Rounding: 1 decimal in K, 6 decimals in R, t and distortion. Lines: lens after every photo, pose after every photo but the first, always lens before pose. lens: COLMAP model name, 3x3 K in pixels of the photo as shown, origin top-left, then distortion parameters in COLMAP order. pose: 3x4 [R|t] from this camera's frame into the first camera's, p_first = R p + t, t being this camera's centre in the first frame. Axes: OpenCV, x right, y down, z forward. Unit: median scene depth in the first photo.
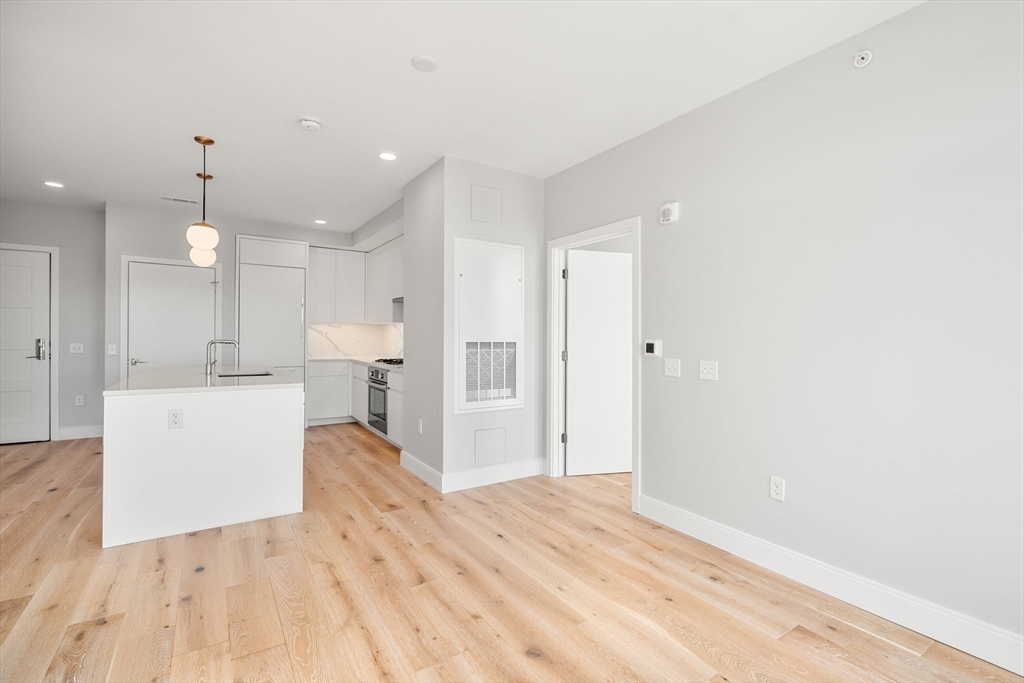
lens RADIAL K [[462.4, 0, 512.0], [0, 462.4, 337.0], [0, 0, 1]] dist [0.001155, 0.000376]
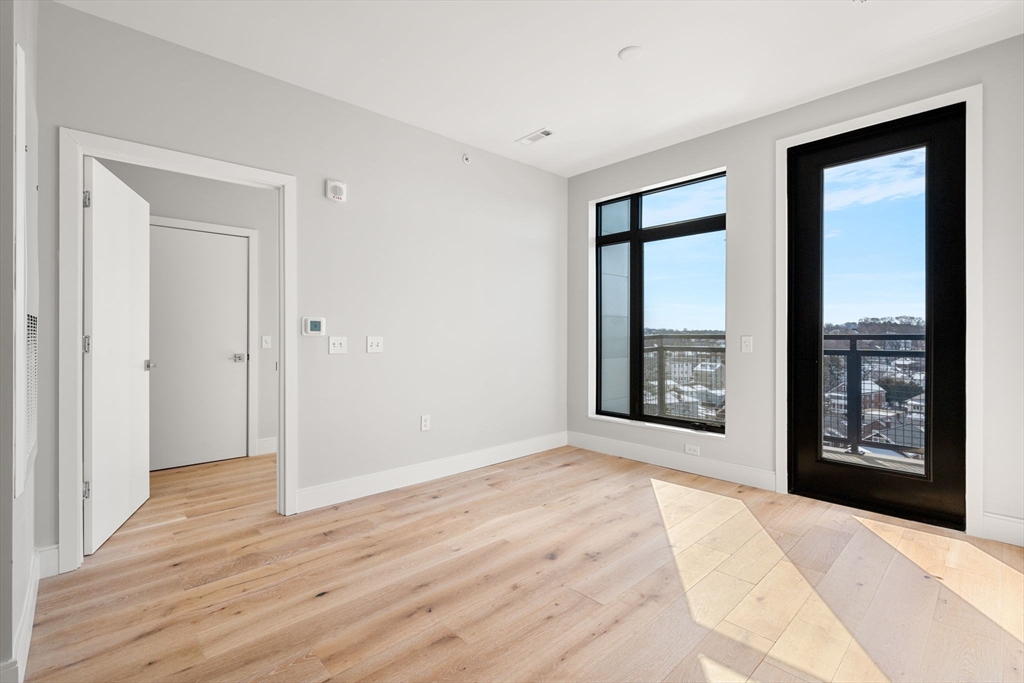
lens RADIAL K [[462.4, 0, 512.0], [0, 462.4, 337.0], [0, 0, 1]] dist [0.001155, 0.000376]
pose [[-0.170059, -0.014955, 0.985320, -0.651502], [-0.001241, 0.999887, 0.014962, 0.029460], [-0.985433, 0.001322, -0.170058, 0.725640]]
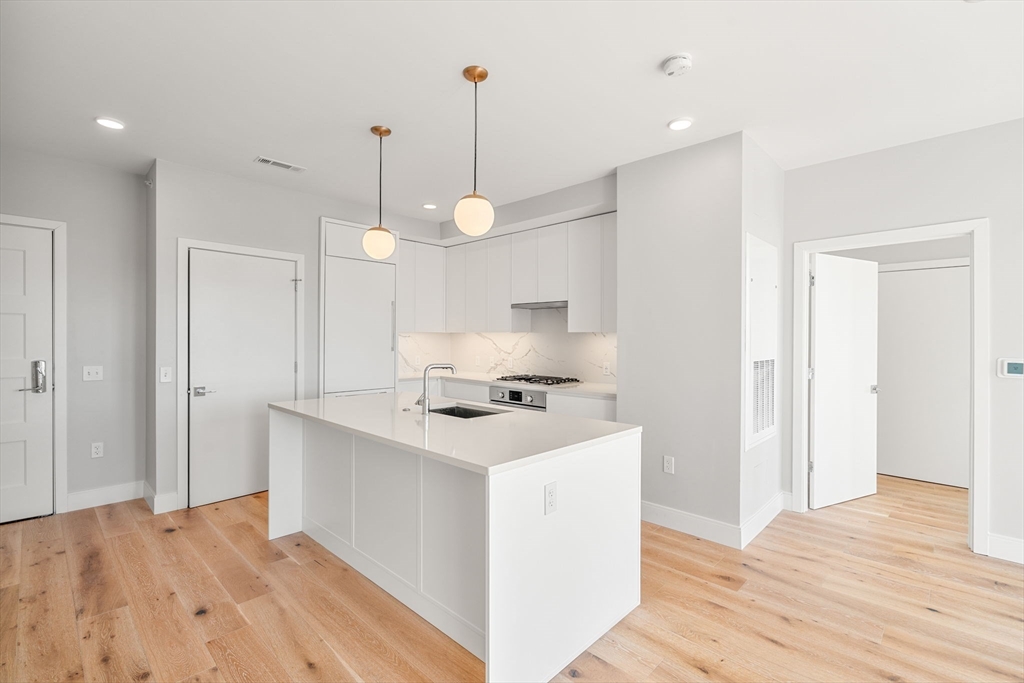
lens RADIAL K [[457.7, 0, 512.0], [0, 457.7, 341.5], [0, 0, 1]] dist [0.000531, 0.000203]
pose [[0.975375, -0.007145, 0.220435, -0.783542], [0.005779, 0.999960, 0.006838, -0.036770], [-0.220475, -0.005395, 0.975378, 0.340577]]
